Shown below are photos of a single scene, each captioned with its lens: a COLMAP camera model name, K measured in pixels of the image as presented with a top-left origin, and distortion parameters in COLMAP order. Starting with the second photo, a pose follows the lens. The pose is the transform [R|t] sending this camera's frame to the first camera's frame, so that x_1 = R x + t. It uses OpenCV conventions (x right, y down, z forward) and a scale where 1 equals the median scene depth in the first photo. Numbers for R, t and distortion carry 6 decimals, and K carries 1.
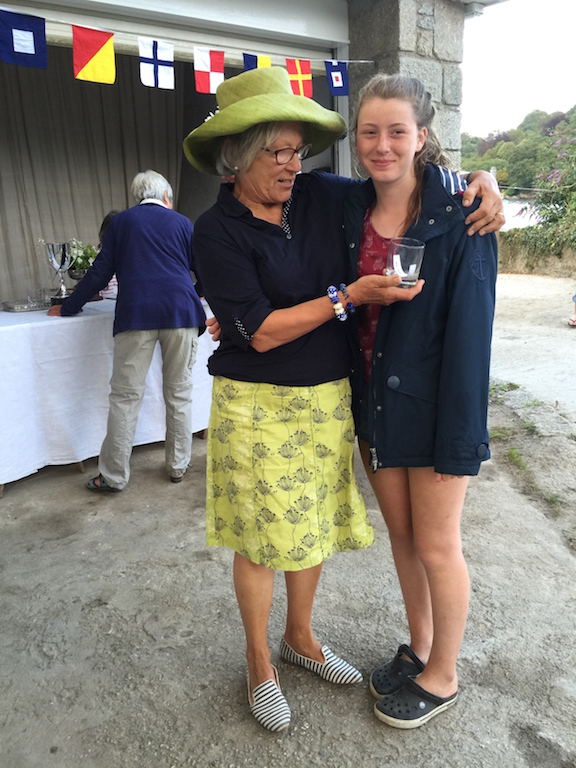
lens RADIAL K [[654.9, 0, 290.4], [0, 654.9, 389.2], [0, 0, 1]] dist [0.034499, -0.065972]
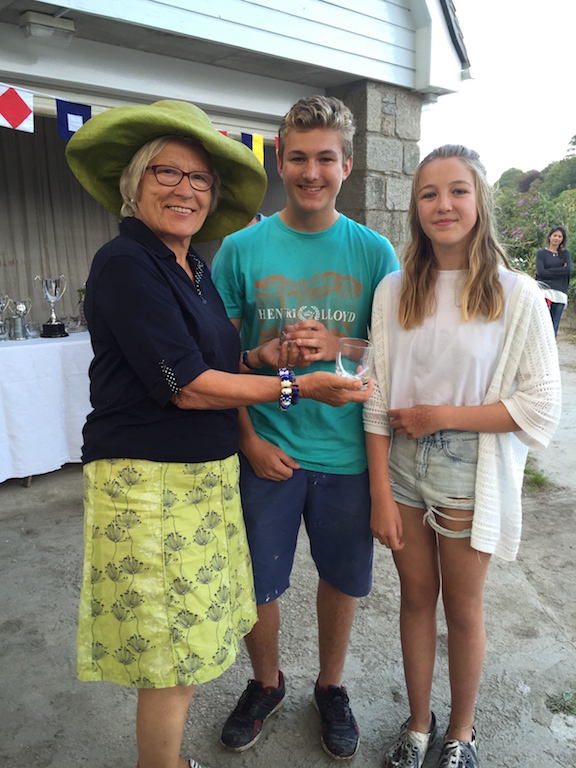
lens RADIAL K [[650.1, 0, 288.0], [0, 650.1, 384.0], [0, 0, 1]] dist [0.039840, -0.072034]
pose [[0.999469, 0.021251, 0.024693, -0.000868], [-0.019396, 0.997137, -0.073084, 0.043993], [-0.026175, 0.072566, 0.997020, -0.168082]]
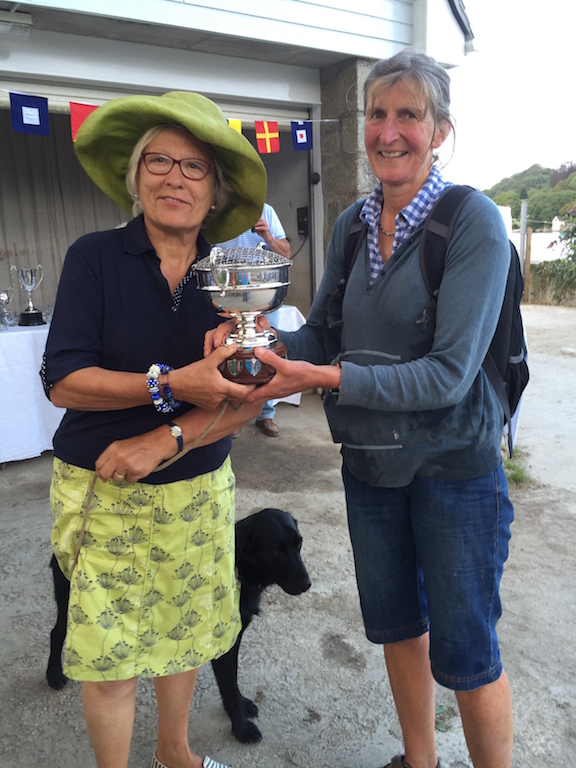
lens RADIAL K [[650.1, 0, 288.0], [0, 650.1, 384.0], [0, 0, 1]] dist [0.039840, -0.072034]
pose [[0.995148, 0.032007, -0.093033, 0.162332], [-0.036444, 0.998258, -0.046389, 0.032004], [0.091386, 0.049554, 0.994582, -0.150894]]
